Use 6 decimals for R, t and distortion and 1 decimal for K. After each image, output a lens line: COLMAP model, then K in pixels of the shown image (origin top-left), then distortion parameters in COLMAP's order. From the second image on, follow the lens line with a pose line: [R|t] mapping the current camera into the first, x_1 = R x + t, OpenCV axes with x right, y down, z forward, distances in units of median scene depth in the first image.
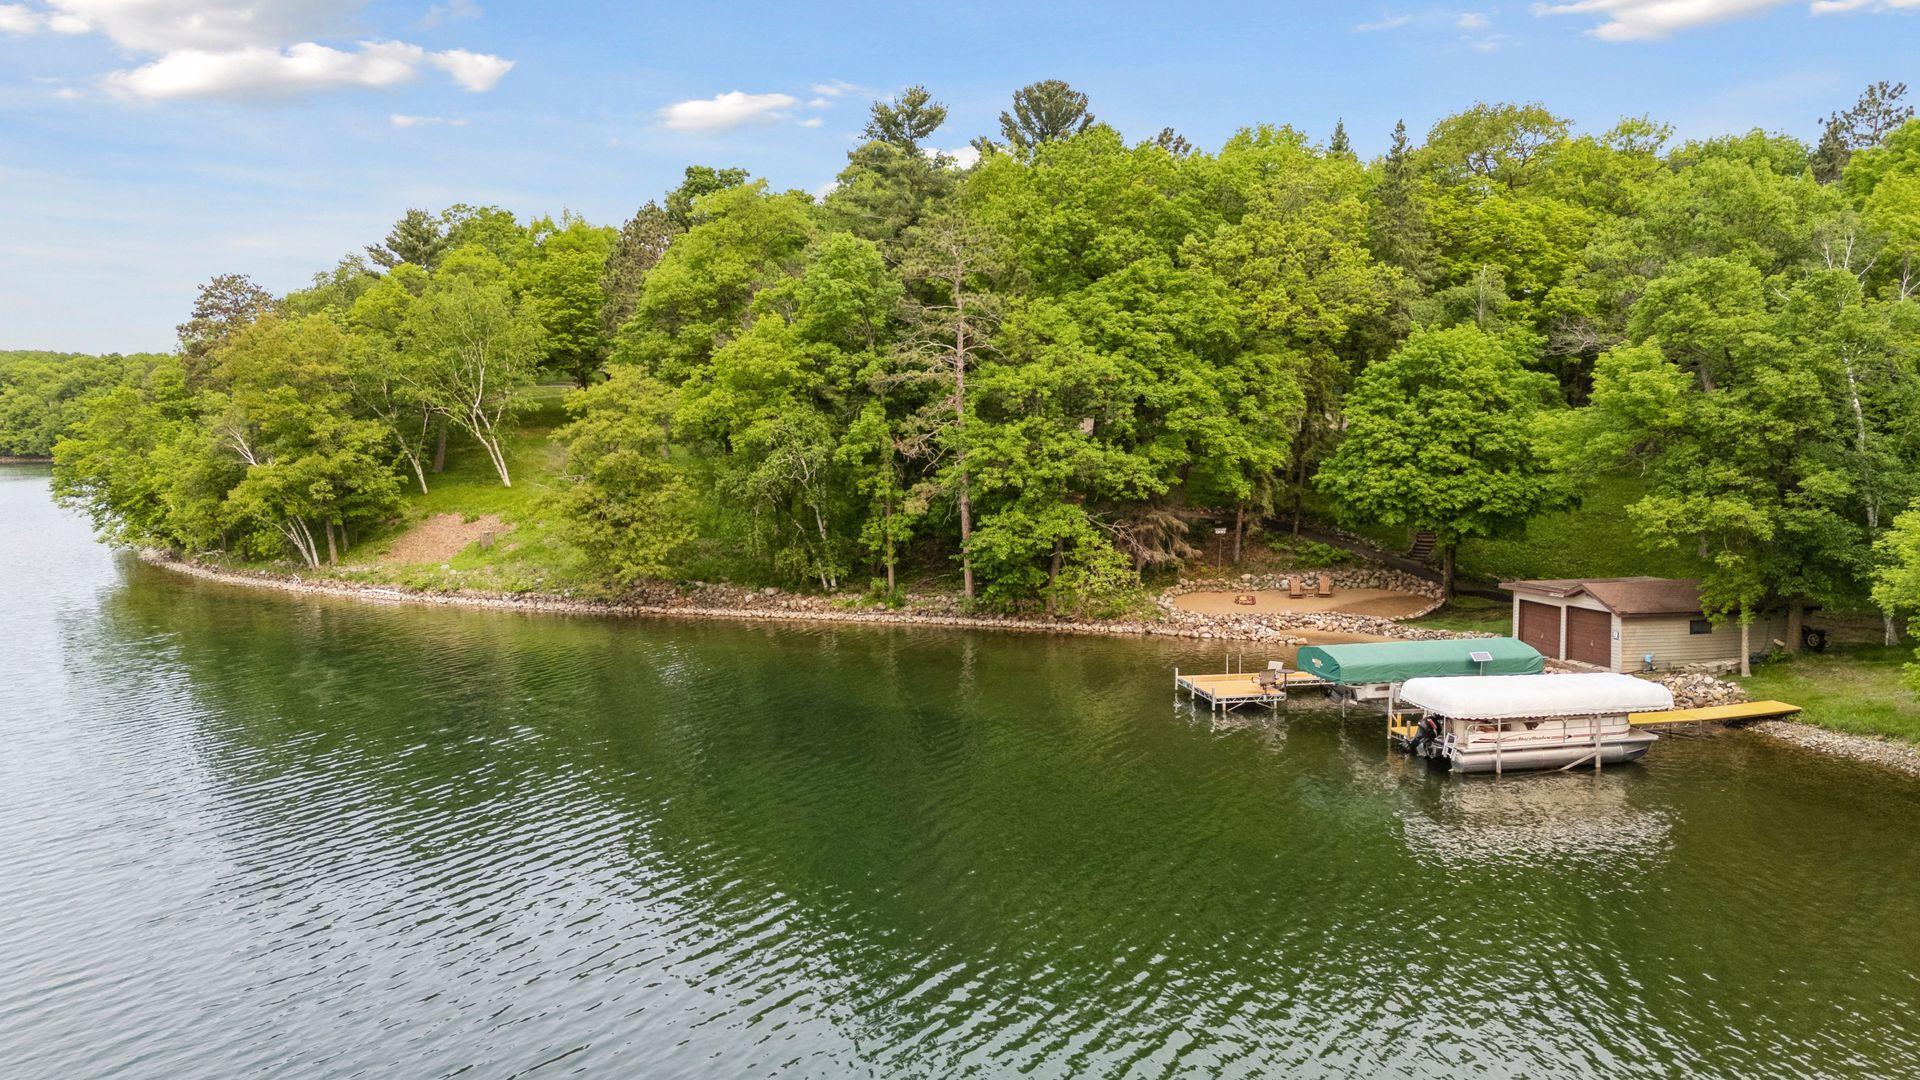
lens RADIAL K [[1401.1, 0, 960.0], [0, 1401.1, 540.0], [0, 0, 1]] dist [0.073136, -0.001147]
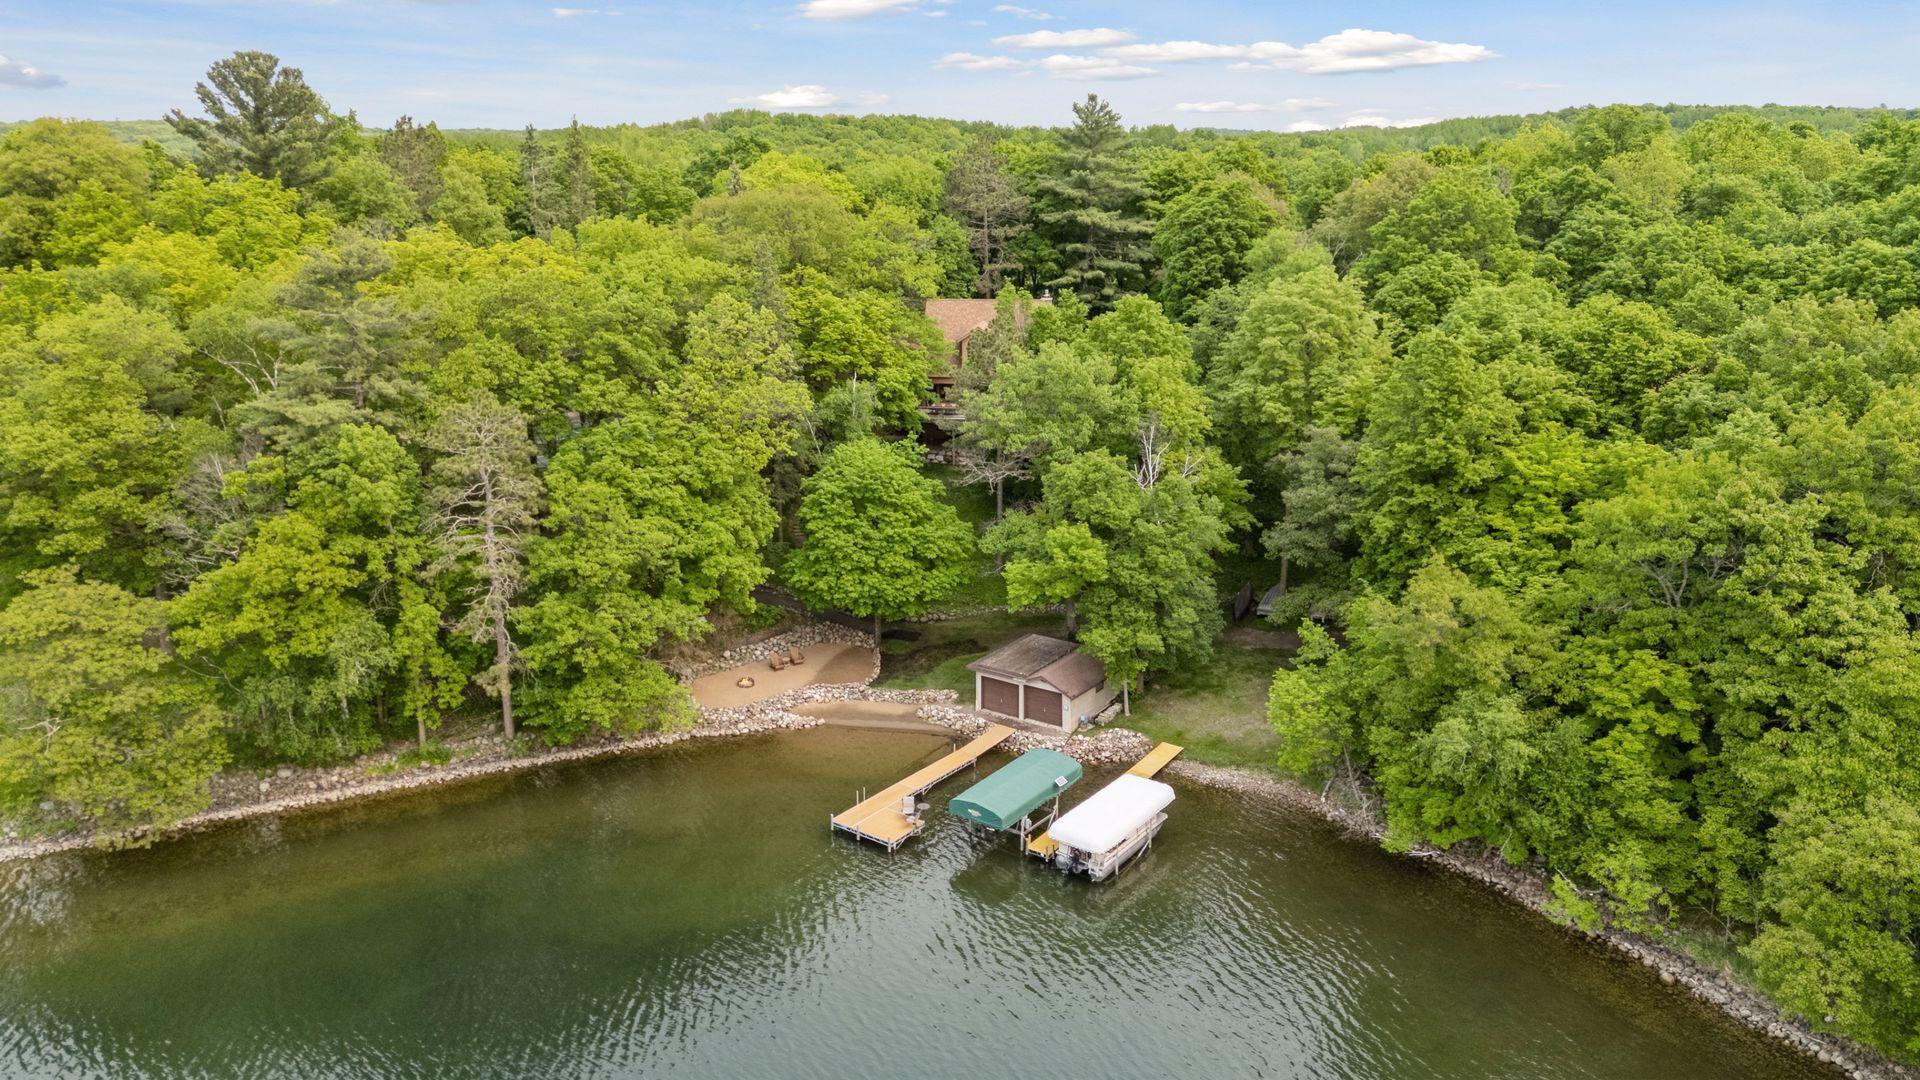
lens RADIAL K [[1308.9, 0, 960.0], [0, 1308.9, 540.0], [0, 0, 1]] dist [0.042571, -0.000123]
pose [[0.755665, -0.172372, 0.631869, -0.384962], [0.062157, 0.979266, 0.192806, -0.309921], [-0.652002, -0.106422, 0.750711, 0.032012]]
